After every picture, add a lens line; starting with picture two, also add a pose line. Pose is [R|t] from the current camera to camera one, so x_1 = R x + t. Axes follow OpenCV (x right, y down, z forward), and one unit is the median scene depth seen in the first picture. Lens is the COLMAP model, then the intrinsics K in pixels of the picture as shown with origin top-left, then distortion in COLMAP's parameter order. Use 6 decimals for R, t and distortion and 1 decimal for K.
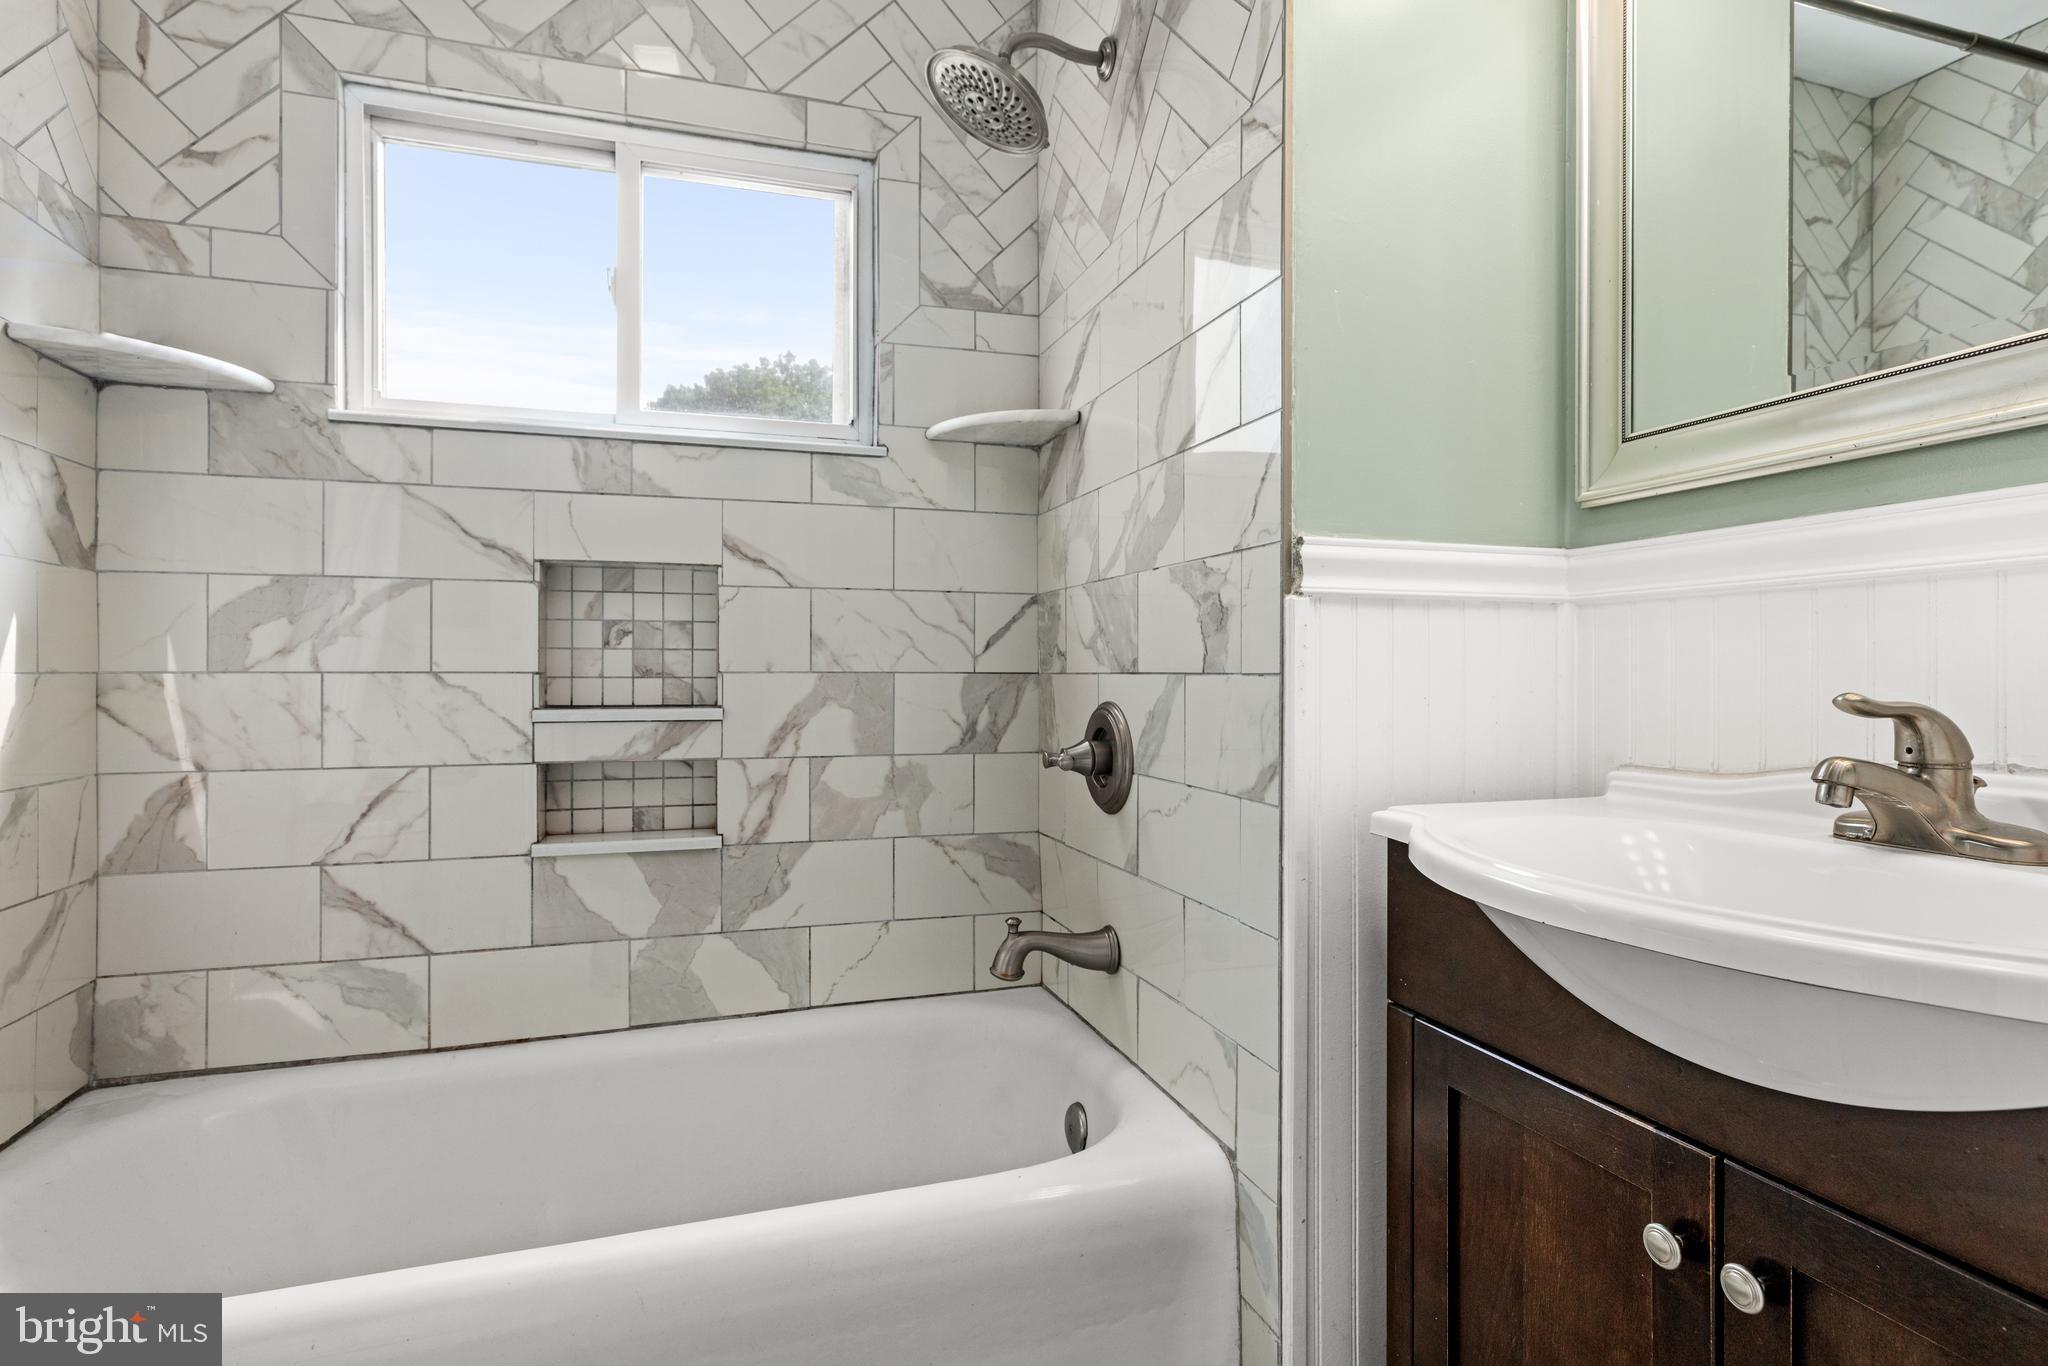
lens RADIAL K [[1040.2, 0, 1024.0], [0, 1040.2, 683.0], [0, 0, 1]] dist [0.000518, 0.002405]
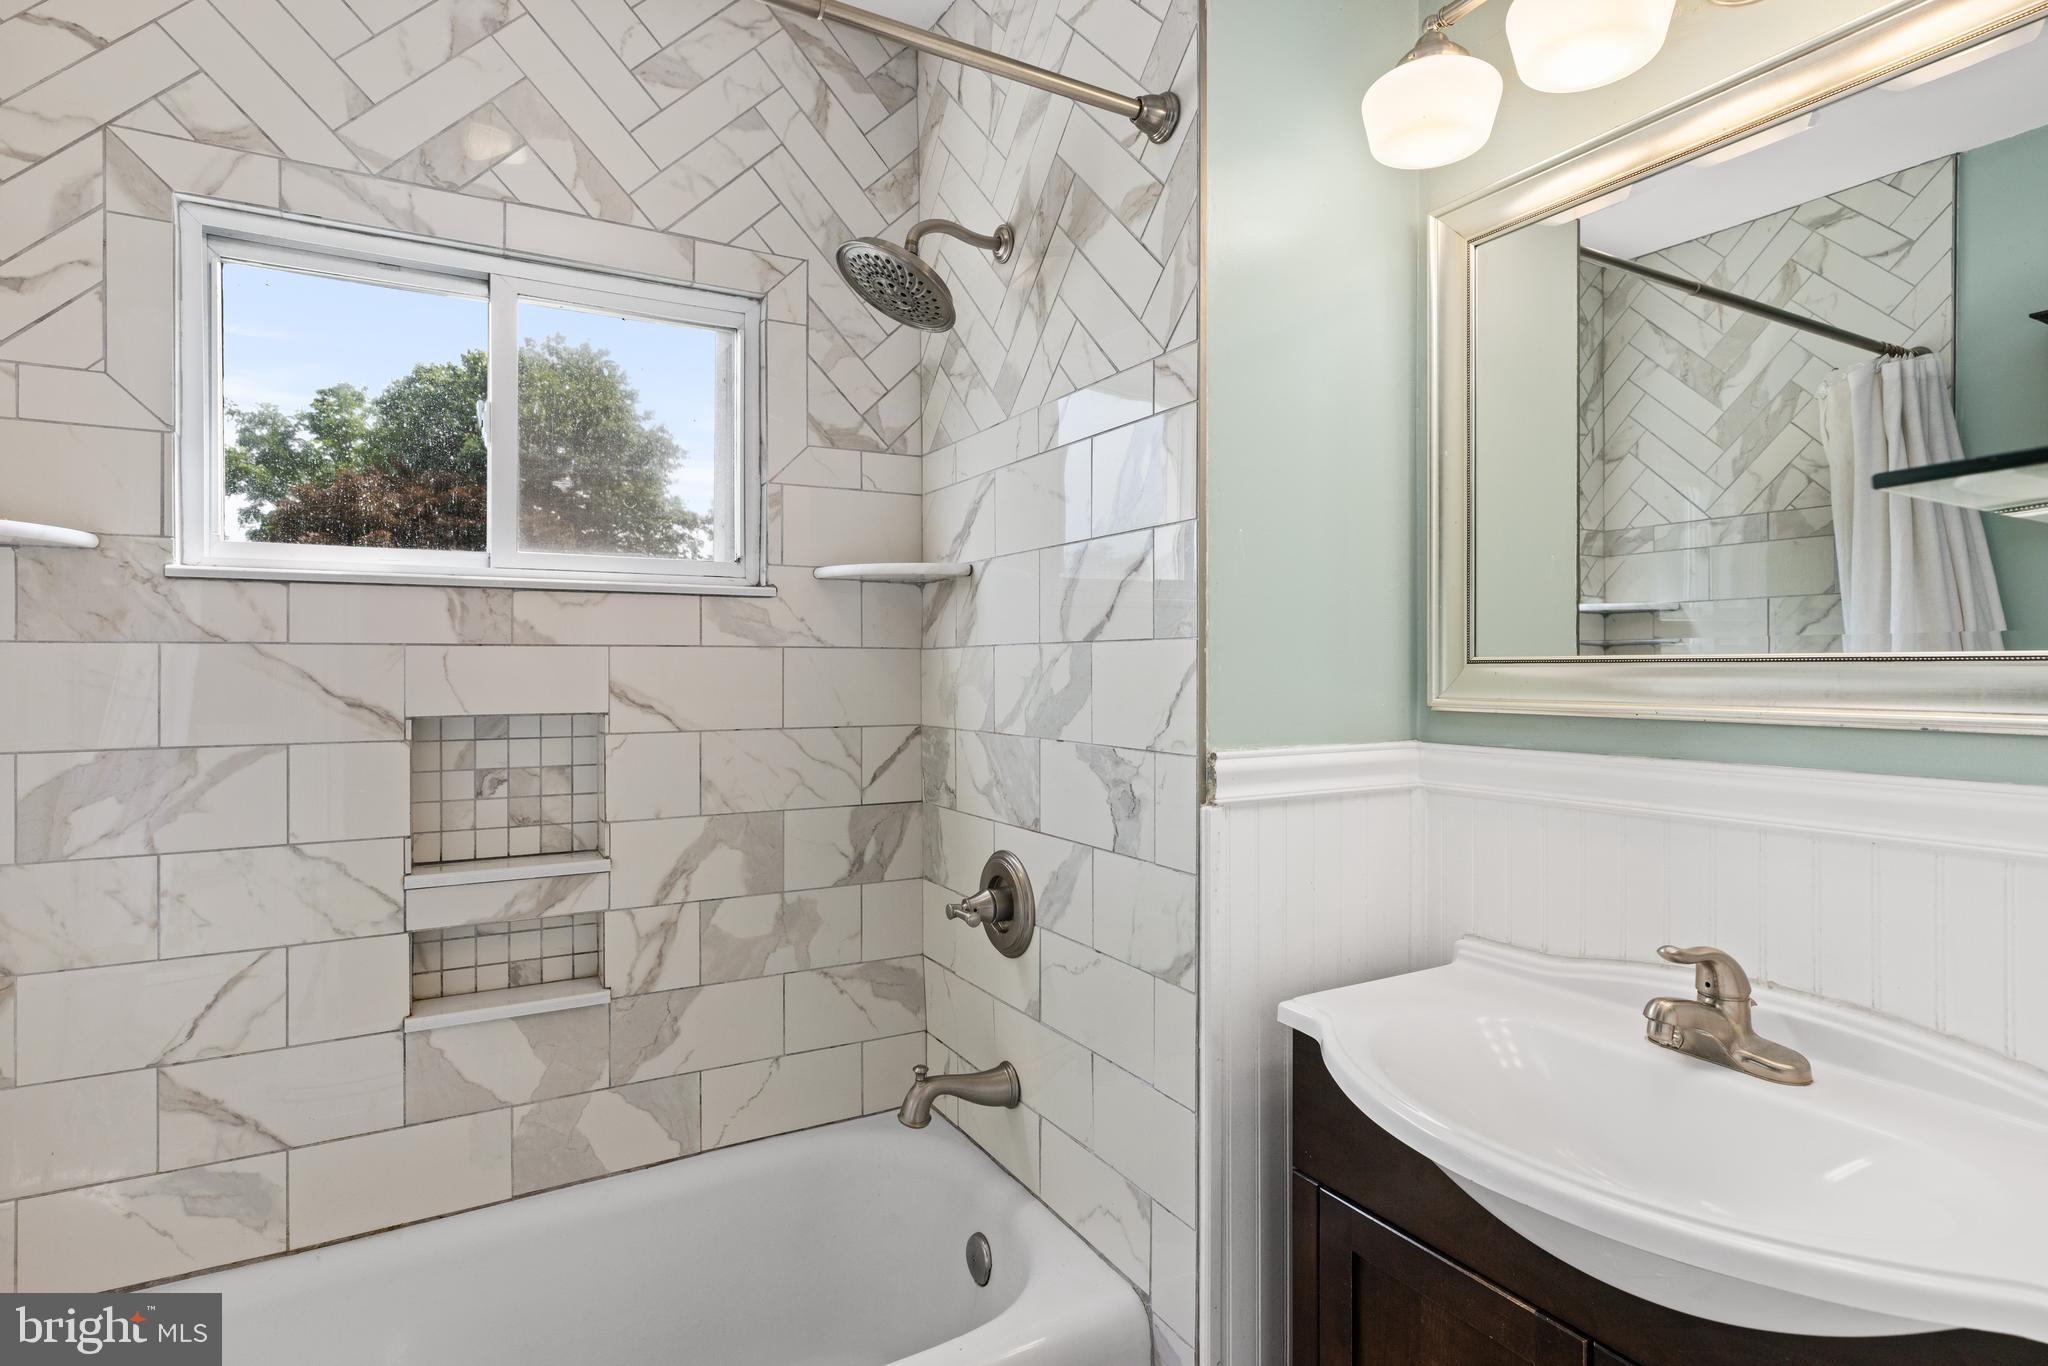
lens RADIAL K [[1040.2, 0, 1024.0], [0, 1040.2, 683.0], [0, 0, 1]] dist [0.000518, 0.002405]
pose [[0.979457, -0.002766, 0.201633, -0.113352], [0.002198, 0.999993, 0.003039, -0.154872], [-0.201640, -0.002533, 0.979456, -0.040452]]
